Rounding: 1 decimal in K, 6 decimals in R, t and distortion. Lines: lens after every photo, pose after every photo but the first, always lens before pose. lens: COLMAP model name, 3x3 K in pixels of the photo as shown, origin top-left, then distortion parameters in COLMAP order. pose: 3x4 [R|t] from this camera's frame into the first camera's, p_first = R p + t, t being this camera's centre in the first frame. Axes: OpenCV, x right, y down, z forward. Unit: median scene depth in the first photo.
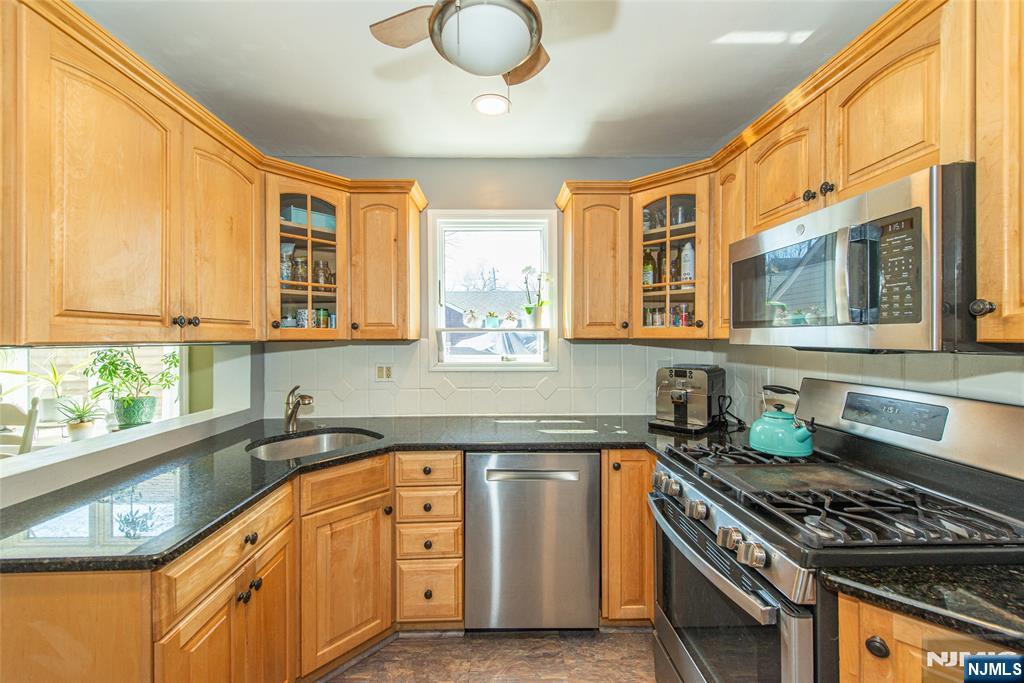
lens RADIAL K [[403.3, 0, 488.0], [0, 403.3, 339.1], [0, 0, 1]] dist [0.017265, -0.004516]
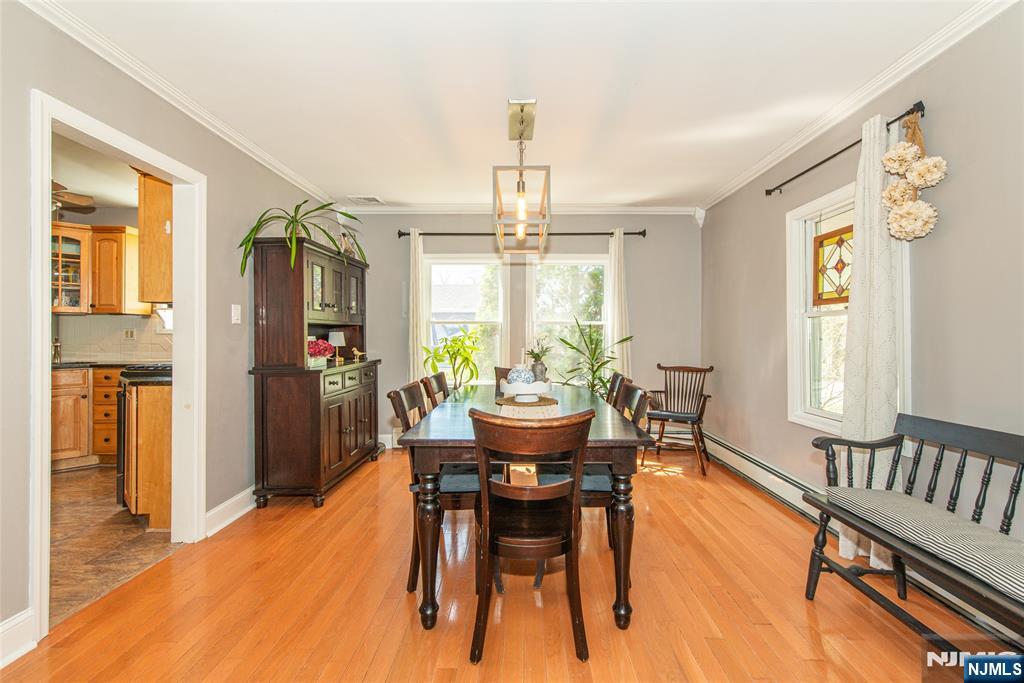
lens RADIAL K [[450.2, 0, 526.4], [0, 450.2, 337.6], [0, 0, 1]] dist [0.001655, -0.000767]
pose [[0.999965, 0.007391, -0.003916, 1.714544], [-0.007401, 0.999969, -0.002657, 0.107740], [0.003896, 0.002686, 0.999989, -1.072347]]
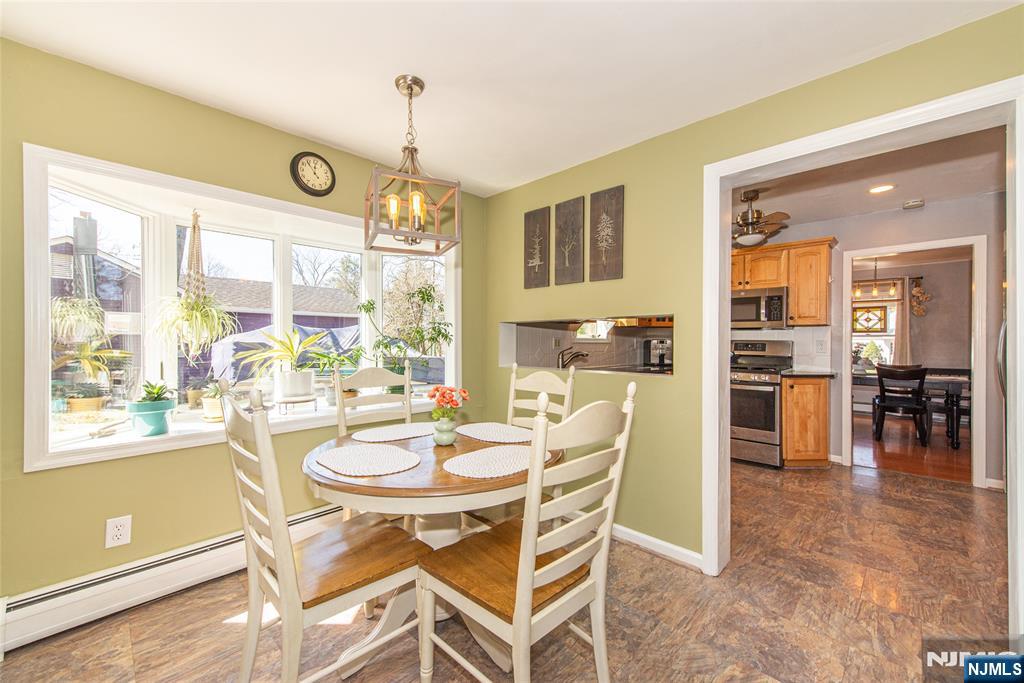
lens RADIAL K [[403.3, 0, 503.8], [0, 403.3, 339.0], [0, 0, 1]] dist [0.017265, -0.004516]
pose [[0.711557, 0.012154, 0.702523, -1.864499], [-0.010517, 0.999923, -0.006647, 0.097352], [-0.702550, -0.002658, 0.711630, -0.011361]]
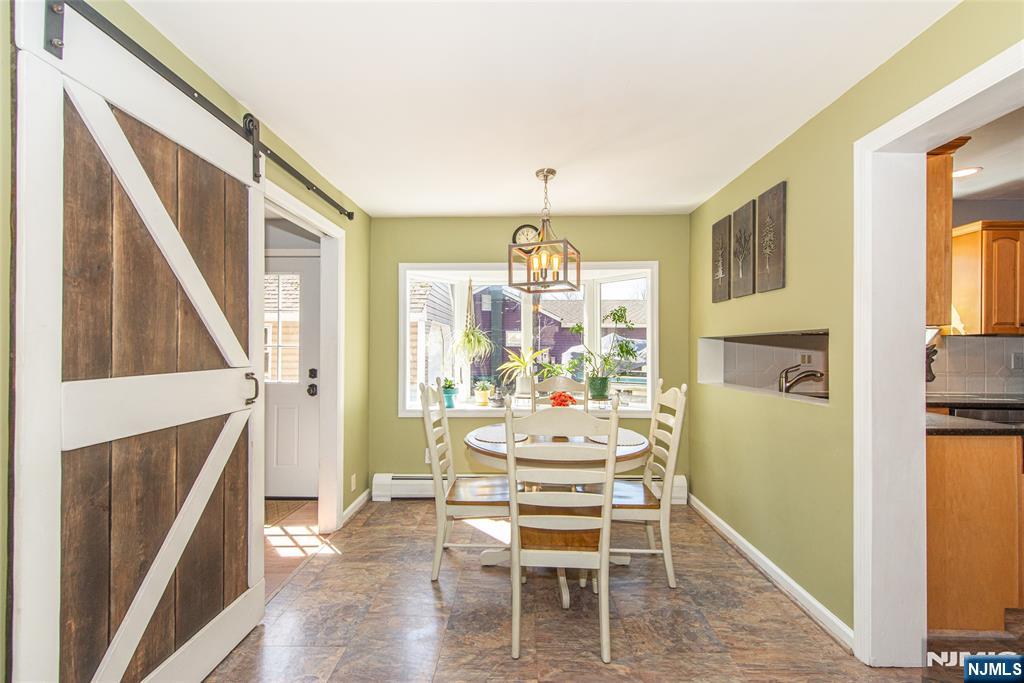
lens RADIAL K [[411.7, 0, 513.6], [0, 411.7, 345.6], [0, 0, 1]] dist [0.005346, -0.001000]
pose [[0.999433, 0.011120, -0.031781, -1.430115], [-0.011305, 0.999920, -0.005657, 0.068431], [0.031716, 0.006013, 0.999479, -0.494412]]
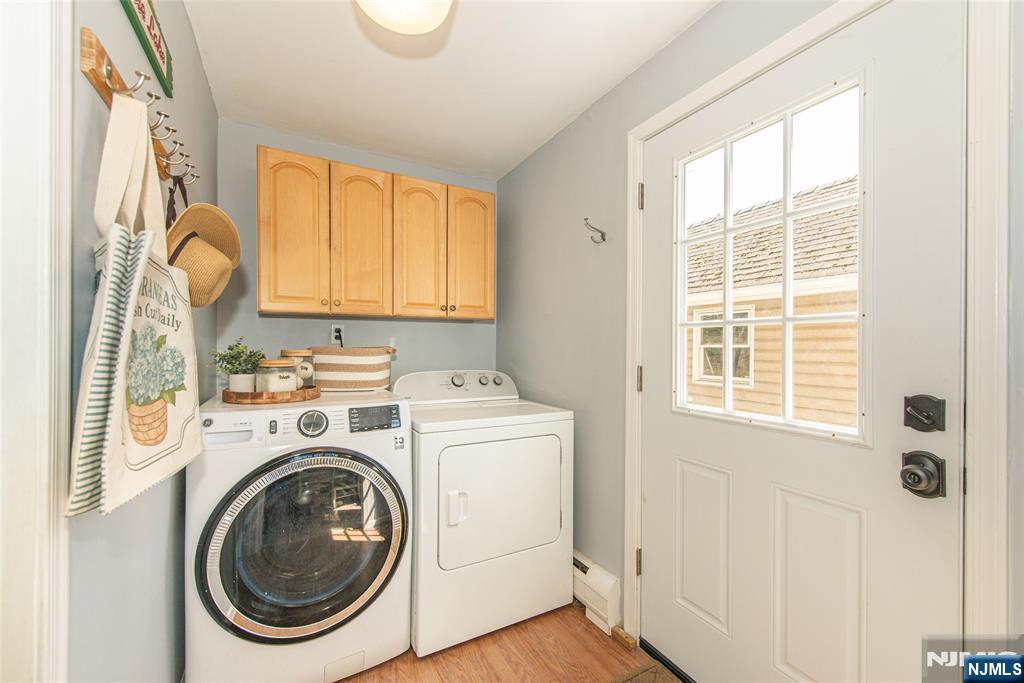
lens RADIAL K [[411.7, 0, 512.1], [0, 411.7, 344.2], [0, 0, 1]] dist [0.005346, -0.001000]
pose [[0.466244, 0.003284, -0.884650, -2.134596], [-0.006578, 0.999978, 0.000246, 0.110472], [0.884631, 0.005704, 0.466256, 0.586581]]
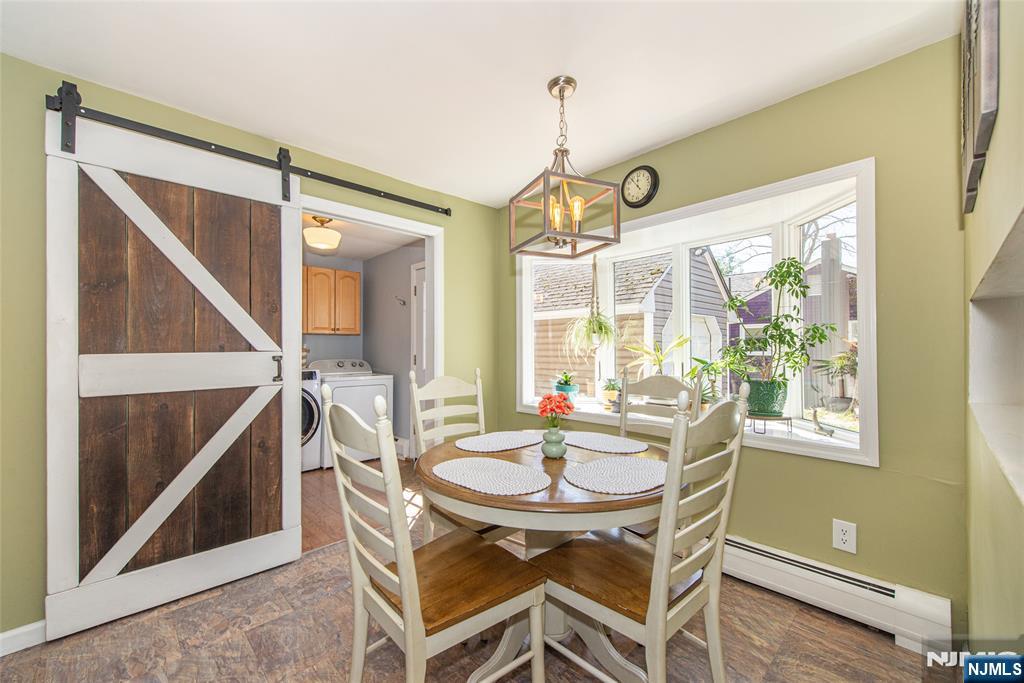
lens RADIAL K [[411.7, 0, 521.0], [0, 411.7, 345.9], [0, 0, 1]] dist [0.005346, -0.001000]
pose [[0.689389, 0.002400, -0.724387, -0.770499], [-0.002758, 0.999996, 0.000688, 0.099696], [0.724386, 0.001523, 0.689393, 0.097219]]
